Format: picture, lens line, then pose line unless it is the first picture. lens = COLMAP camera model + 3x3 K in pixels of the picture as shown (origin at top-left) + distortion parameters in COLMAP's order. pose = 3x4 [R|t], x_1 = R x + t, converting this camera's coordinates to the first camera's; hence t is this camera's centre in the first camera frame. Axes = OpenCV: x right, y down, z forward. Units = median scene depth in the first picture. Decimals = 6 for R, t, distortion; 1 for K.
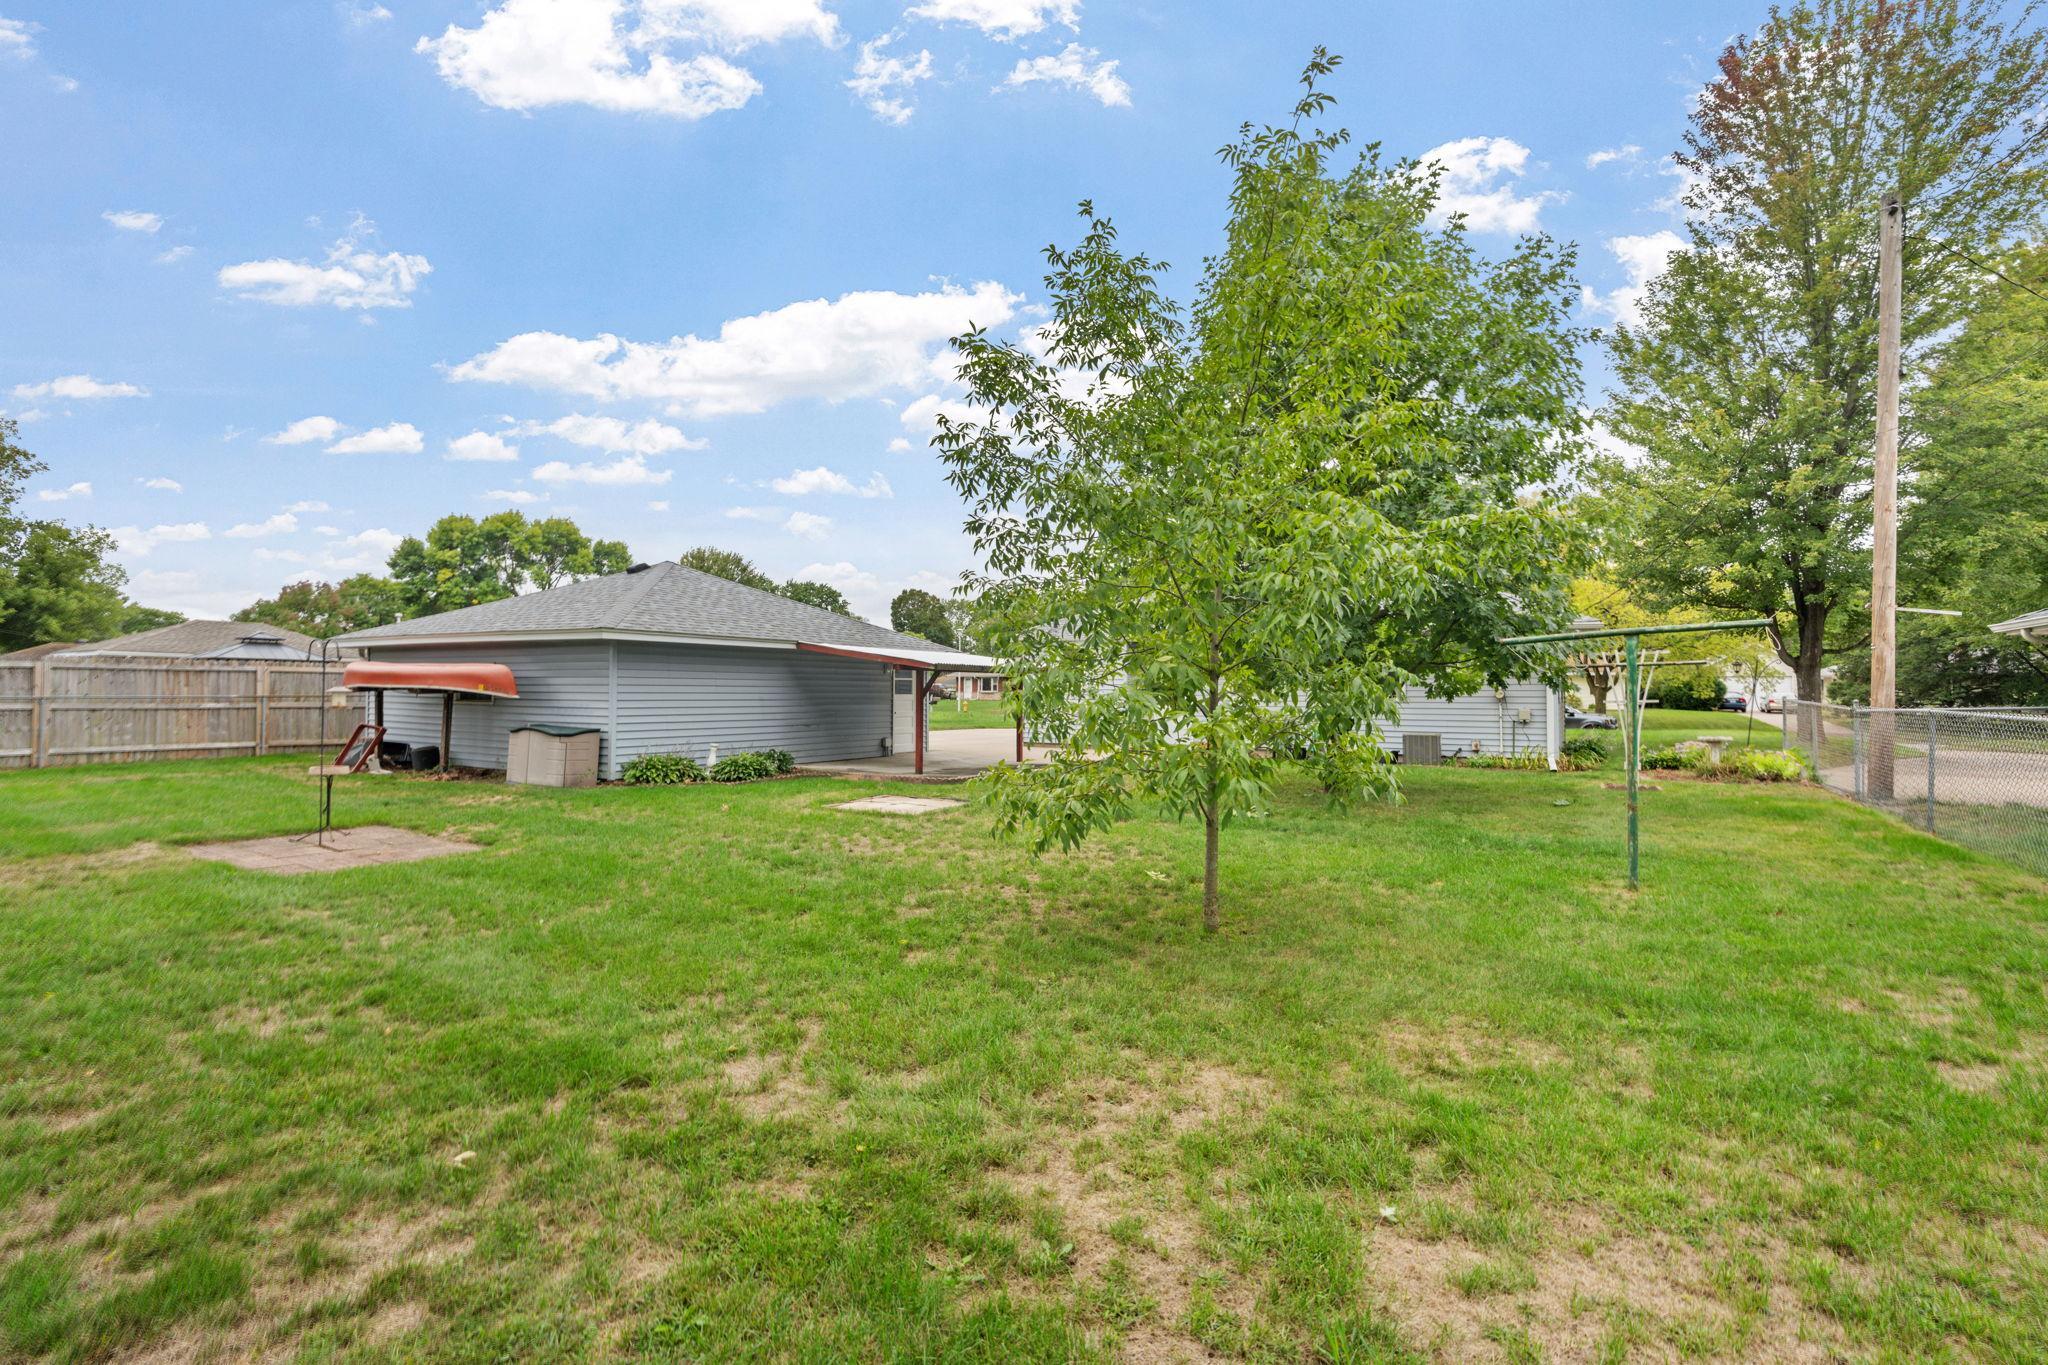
lens RADIAL K [[919.5, 0, 1027.0], [0, 919.5, 663.9], [0, 0, 1]] dist [-0.002492, 0.000073]
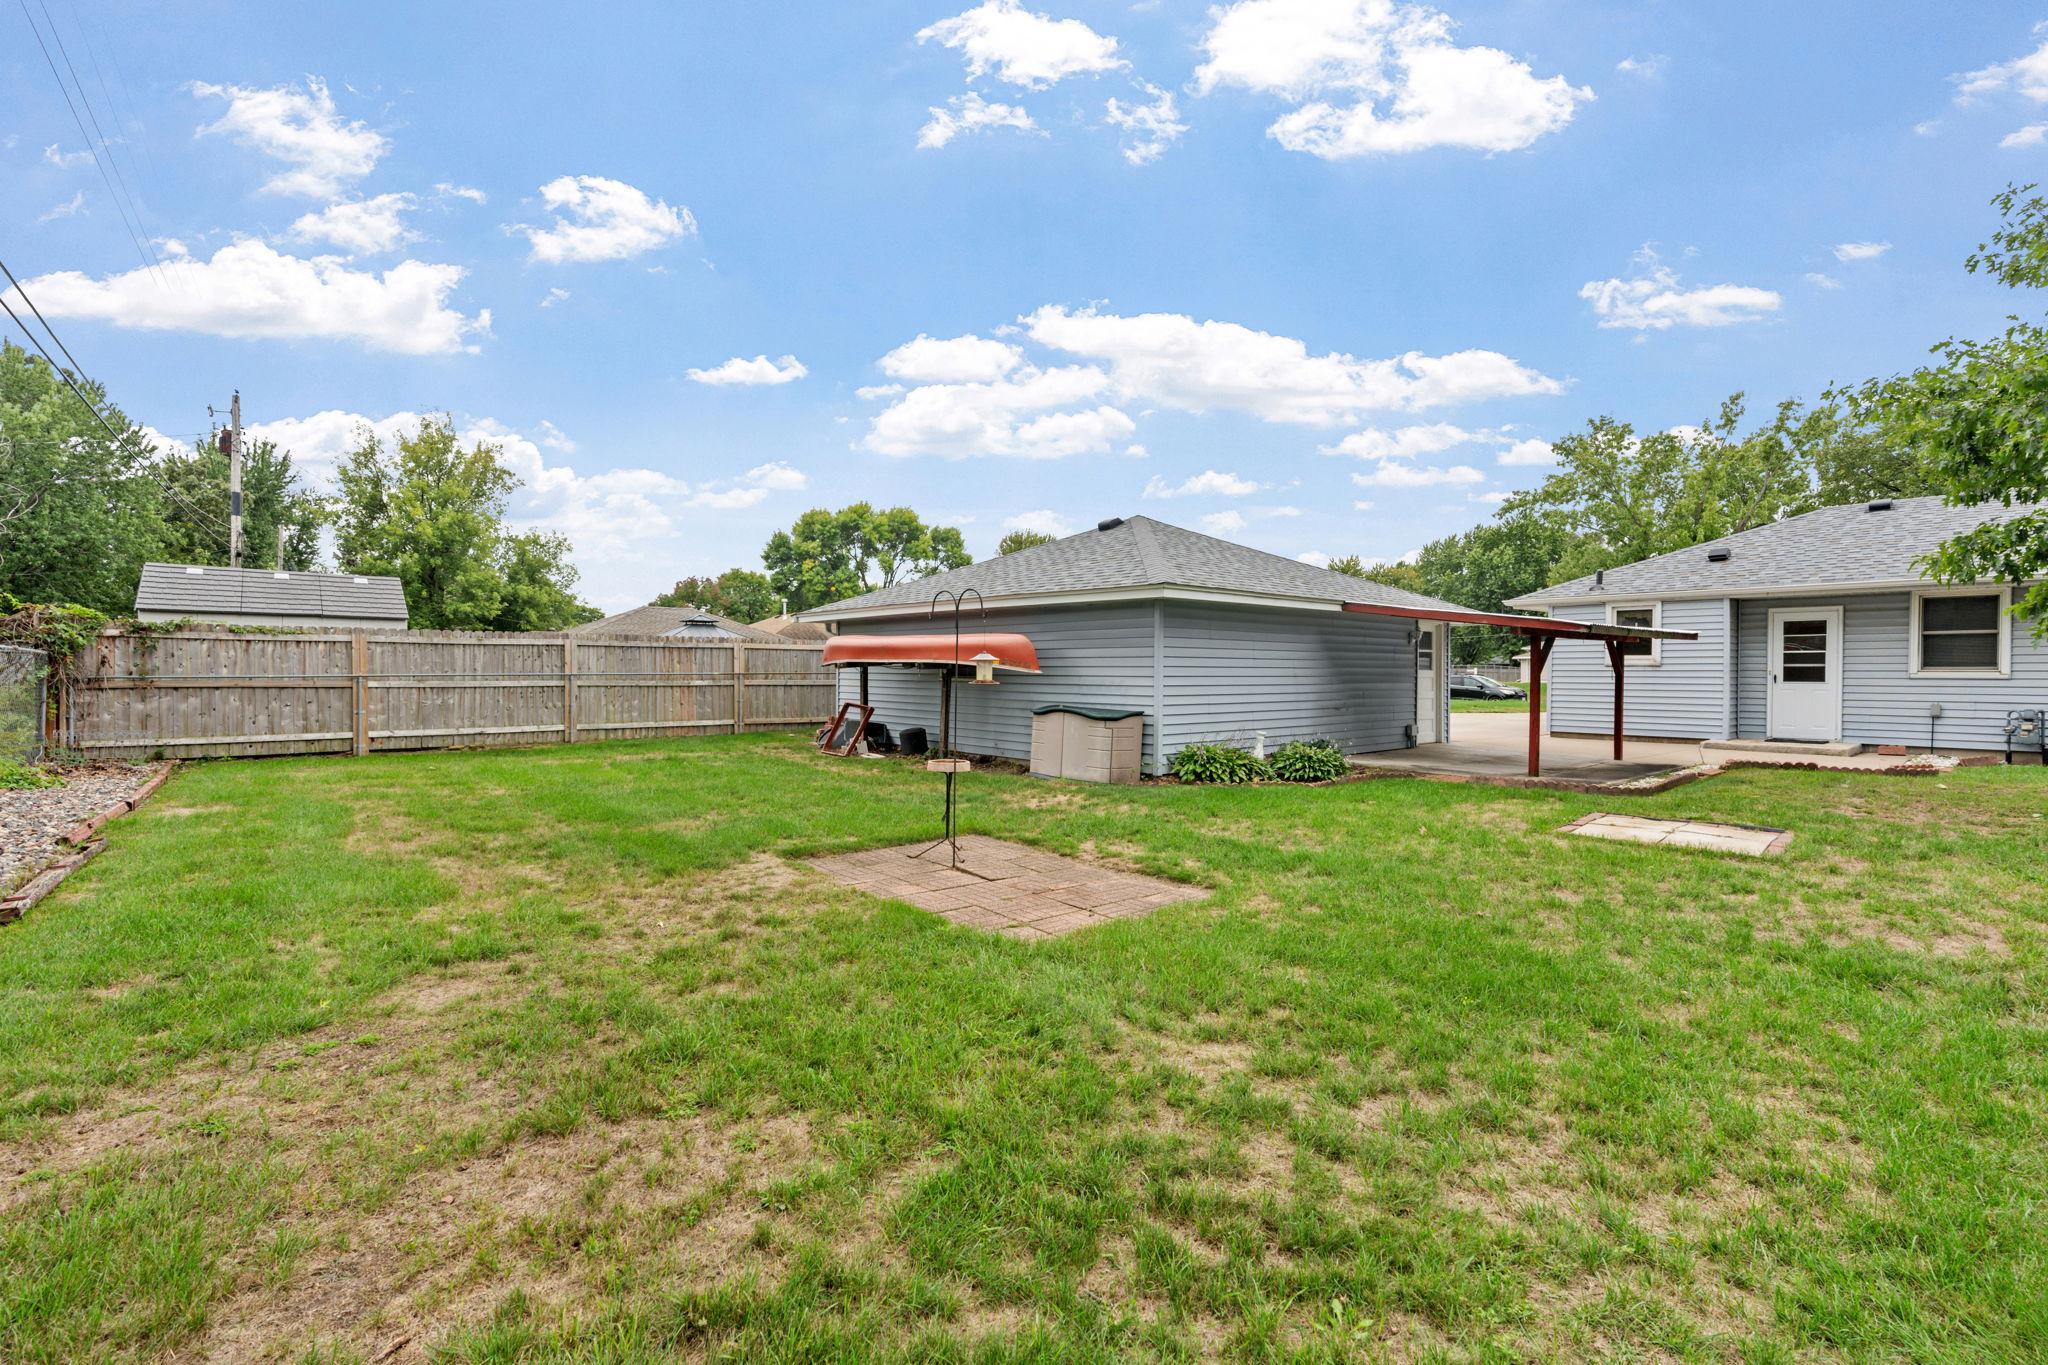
lens RADIAL K [[919.5, 0, 1027.0], [0, 919.5, 663.9], [0, 0, 1]] dist [-0.002492, 0.000073]
pose [[0.953381, -0.004981, -0.301728, -0.224476], [0.011398, 0.999745, 0.019511, 0.008516], [0.301554, -0.022041, 0.953194, 0.143001]]
